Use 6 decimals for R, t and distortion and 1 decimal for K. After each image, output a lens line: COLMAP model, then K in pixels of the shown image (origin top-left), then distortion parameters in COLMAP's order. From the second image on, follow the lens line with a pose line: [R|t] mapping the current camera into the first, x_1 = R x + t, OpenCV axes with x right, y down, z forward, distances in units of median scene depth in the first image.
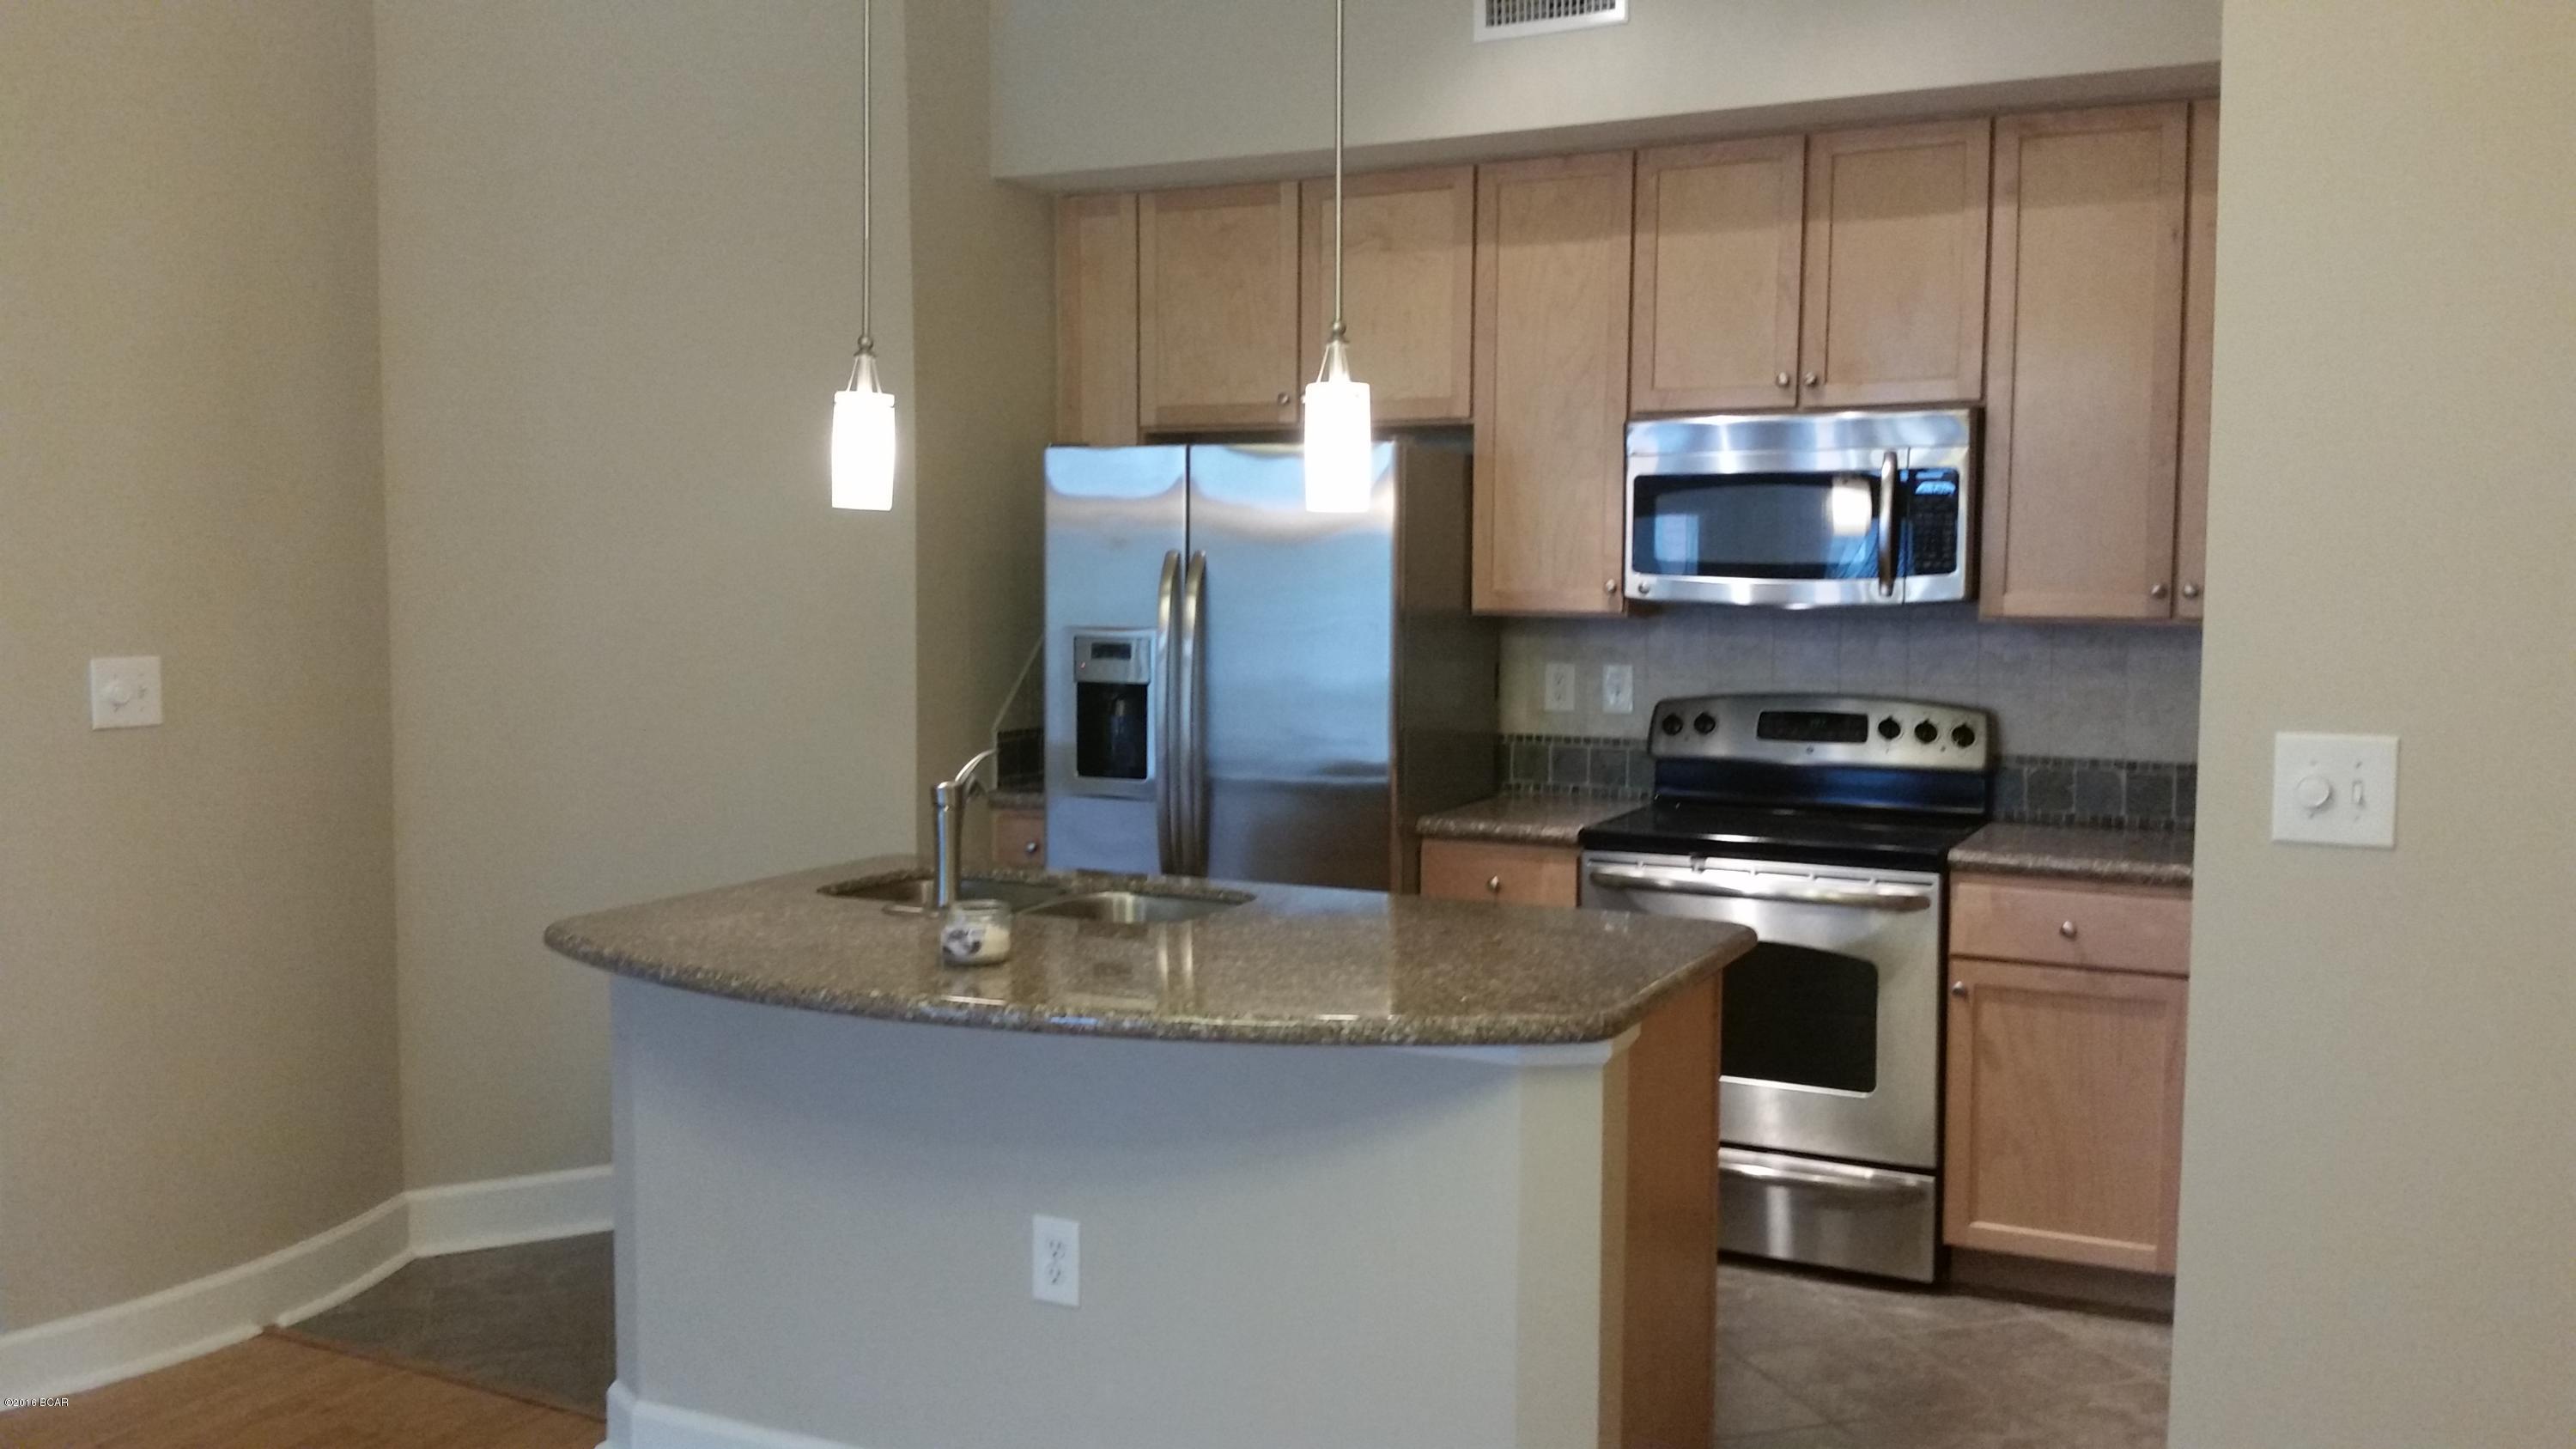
lens RADIAL K [[2145.5, 0, 1277.4], [0, 2145.5, 677.0], [0, 0, 1]] dist [0.145426, -0.392852]
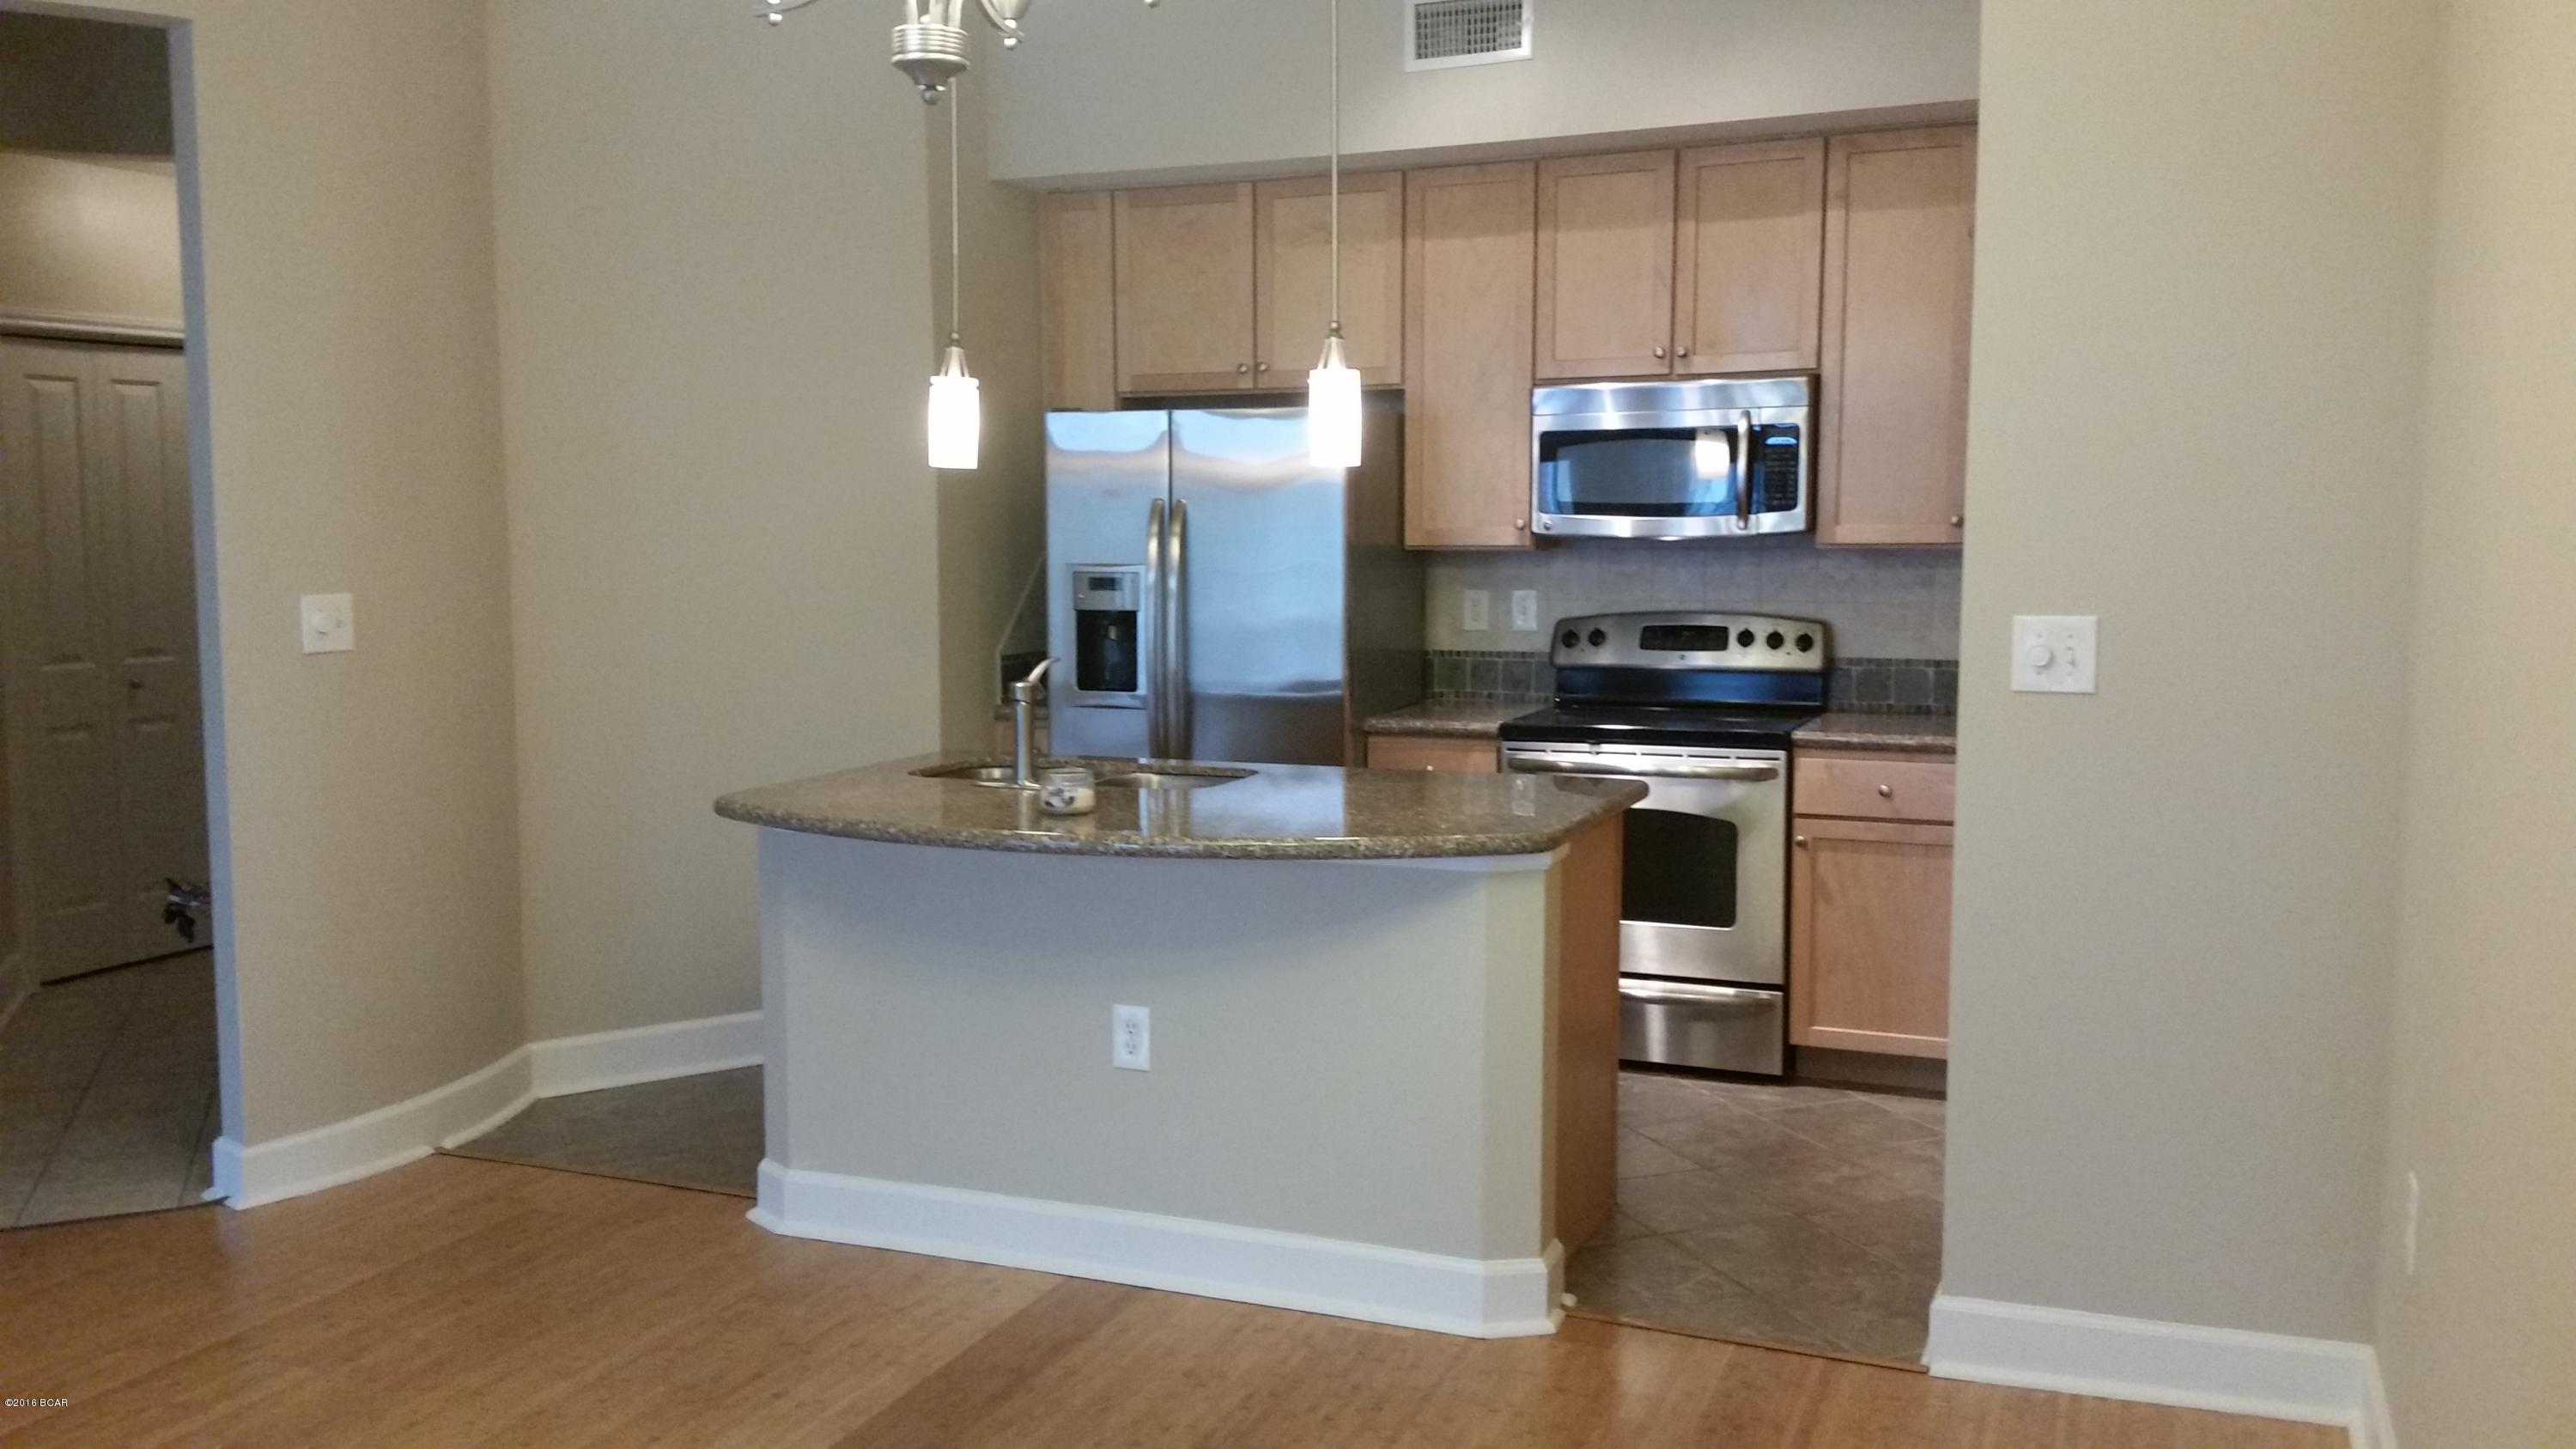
lens RADIAL K [[2182.2, 0, 1288.0], [0, 2182.2, 724.5], [0, 0, 1]] dist [0.068064, -0.009347]
pose [[0.997361, -0.018688, 0.070162, -0.066711], [0.015470, 0.998816, 0.046122, 0.012247], [-0.070941, -0.044915, 0.996469, -0.228711]]
